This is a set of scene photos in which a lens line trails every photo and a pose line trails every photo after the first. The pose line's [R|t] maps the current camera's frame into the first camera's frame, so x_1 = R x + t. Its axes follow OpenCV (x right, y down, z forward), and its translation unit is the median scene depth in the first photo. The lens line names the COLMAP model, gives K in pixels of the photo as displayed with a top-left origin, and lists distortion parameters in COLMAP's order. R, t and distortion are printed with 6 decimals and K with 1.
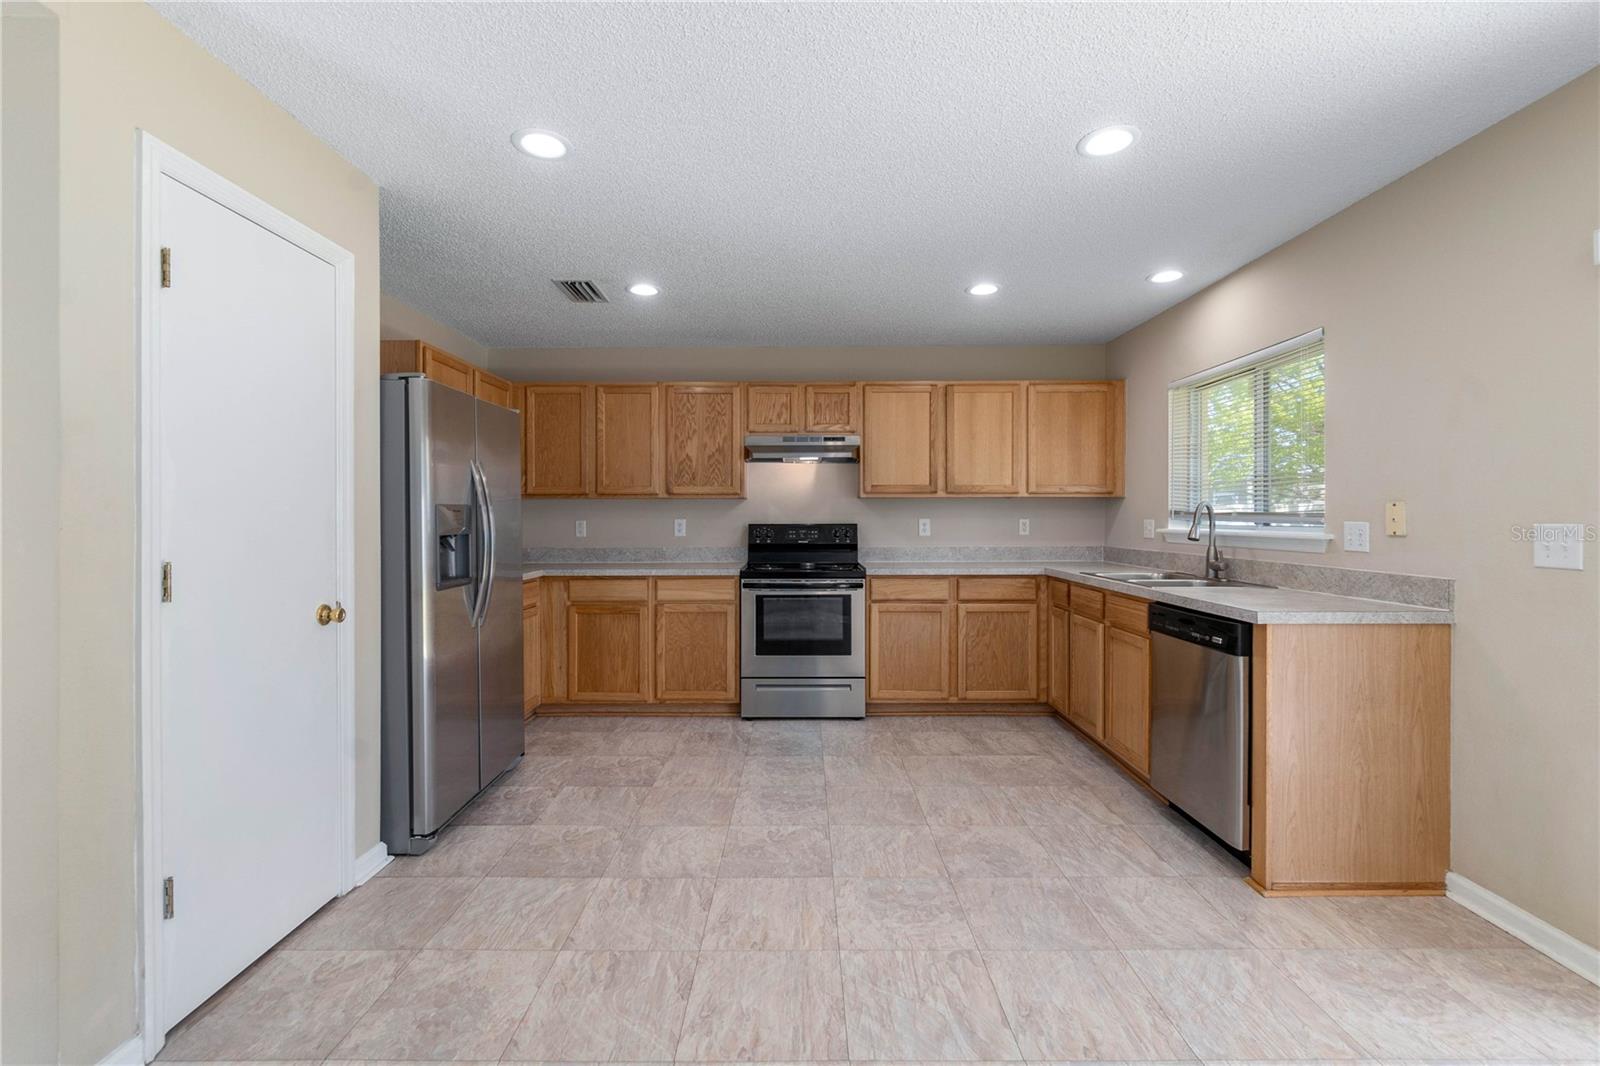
lens RADIAL K [[690.1, 0, 800.0], [0, 690.1, 523.6], [0, 0, 1]] dist [-0.008858, 0.002301]
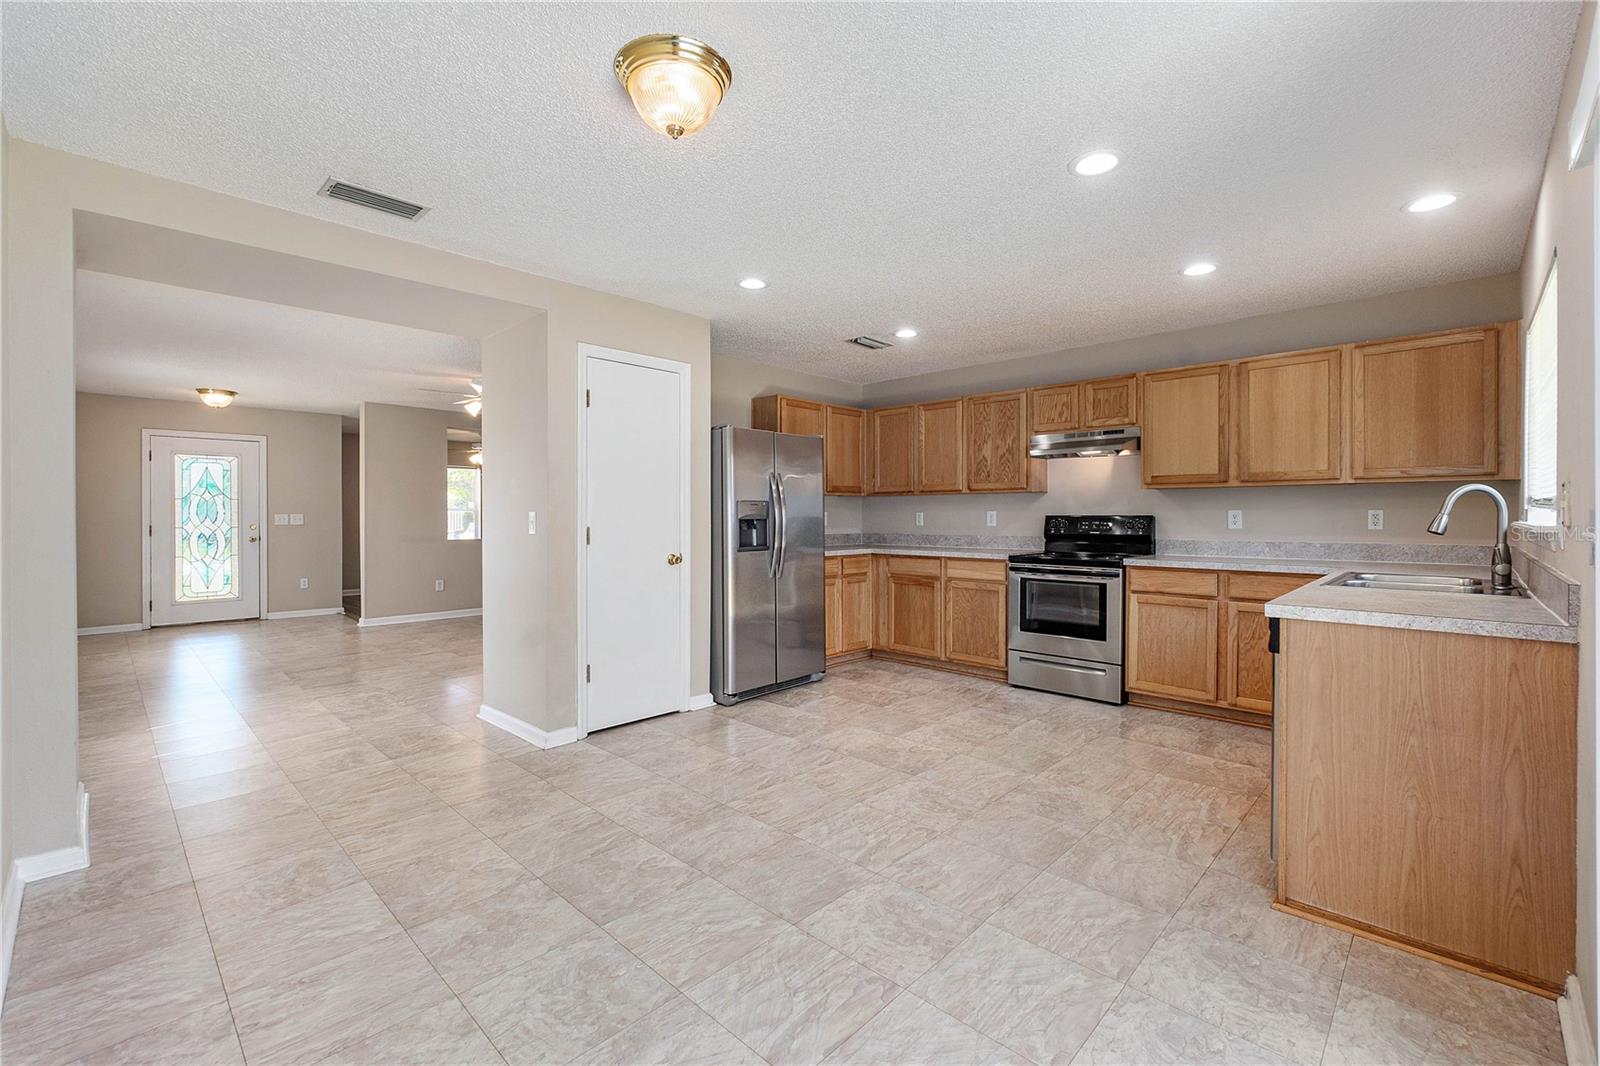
lens RADIAL K [[690.1, 0, 800.1], [0, 690.1, 528.9], [0, 0, 1]] dist [-0.008858, 0.002301]
pose [[0.720336, 0.015514, -0.693452, 0.580589], [-0.005984, 0.999852, 0.016153, 0.009322], [0.693600, -0.007486, 0.720322, -0.082585]]
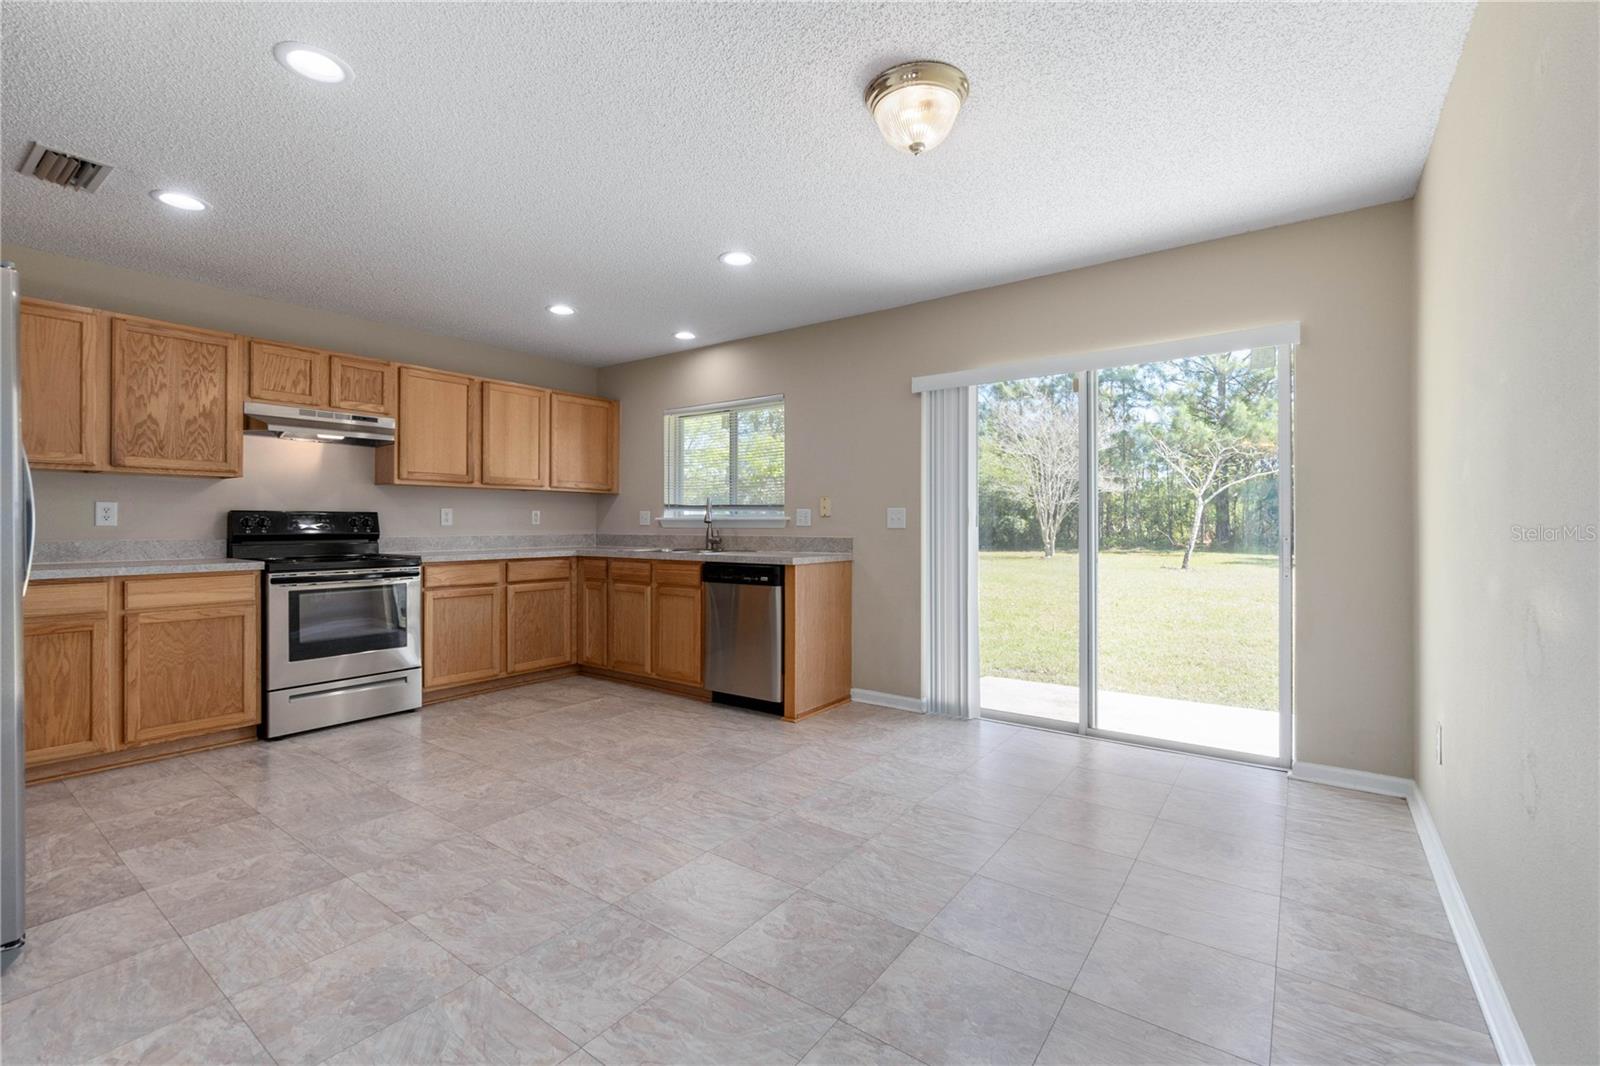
lens RADIAL K [[690.1, 0, 810.1], [0, 690.1, 531.0], [0, 0, 1]] dist [-0.008858, 0.002301]
pose [[0.581124, -0.006462, 0.813789, -0.482804], [0.005677, 0.999976, 0.003886, 0.036869], [-0.813795, 0.002361, 0.581147, -0.027433]]
